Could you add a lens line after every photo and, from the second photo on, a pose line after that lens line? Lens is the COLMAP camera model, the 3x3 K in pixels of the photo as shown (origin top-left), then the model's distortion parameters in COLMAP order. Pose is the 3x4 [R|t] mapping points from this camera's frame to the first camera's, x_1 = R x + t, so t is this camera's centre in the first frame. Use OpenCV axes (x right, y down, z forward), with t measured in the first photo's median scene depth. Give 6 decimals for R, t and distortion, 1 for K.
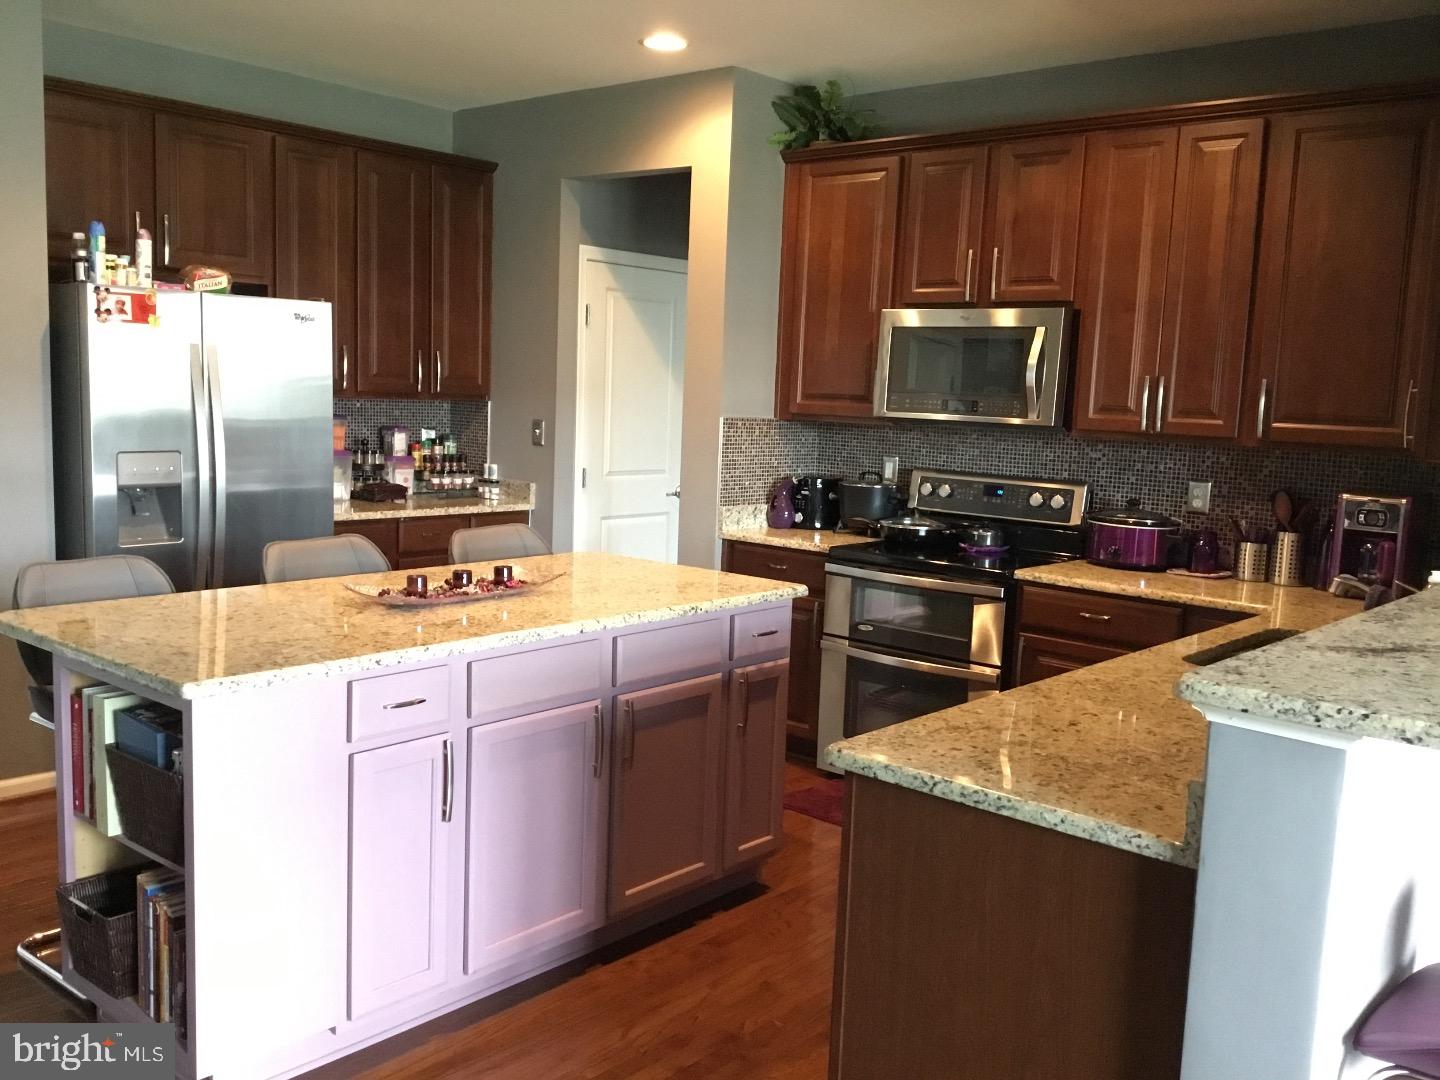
lens RADIAL K [[1294.4, 0, 720.0], [0, 1294.4, 540.0], [0, 0, 1]] dist [0.044877, 0.000334]
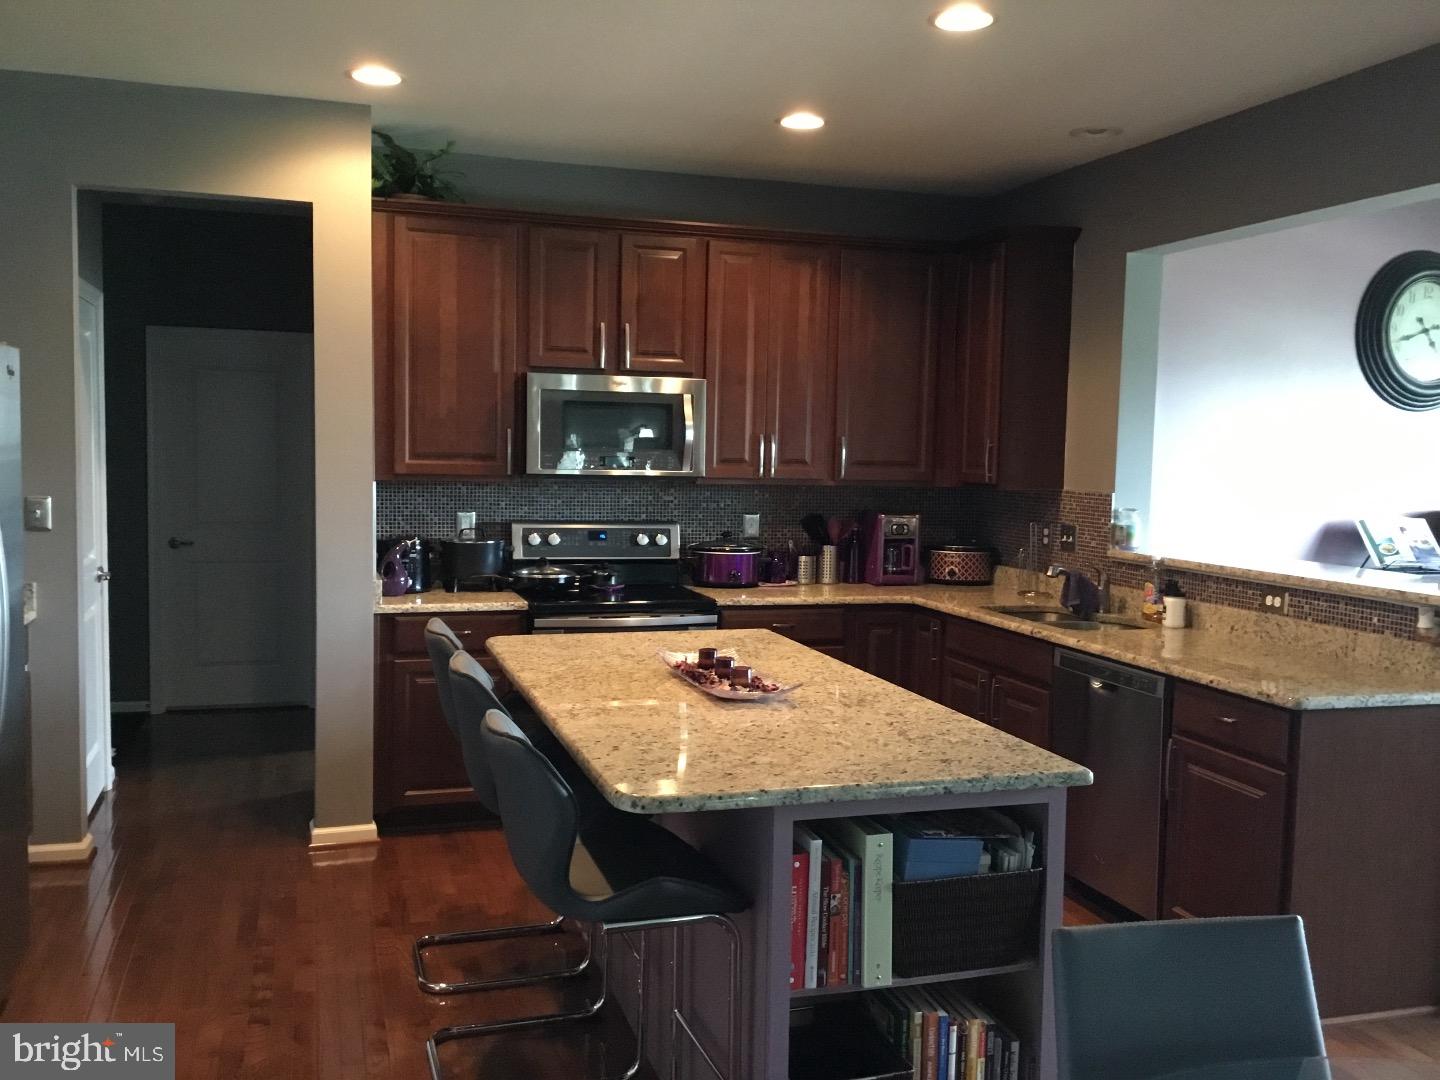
lens RADIAL K [[1294.4, 0, 720.0], [0, 1294.4, 540.0], [0, 0, 1]] dist [0.044877, 0.000334]
pose [[0.519293, -0.089479, 0.849899, -0.697826], [0.101417, 0.993928, 0.042676, -0.072431], [-0.848557, 0.064033, 0.525214, 0.329740]]
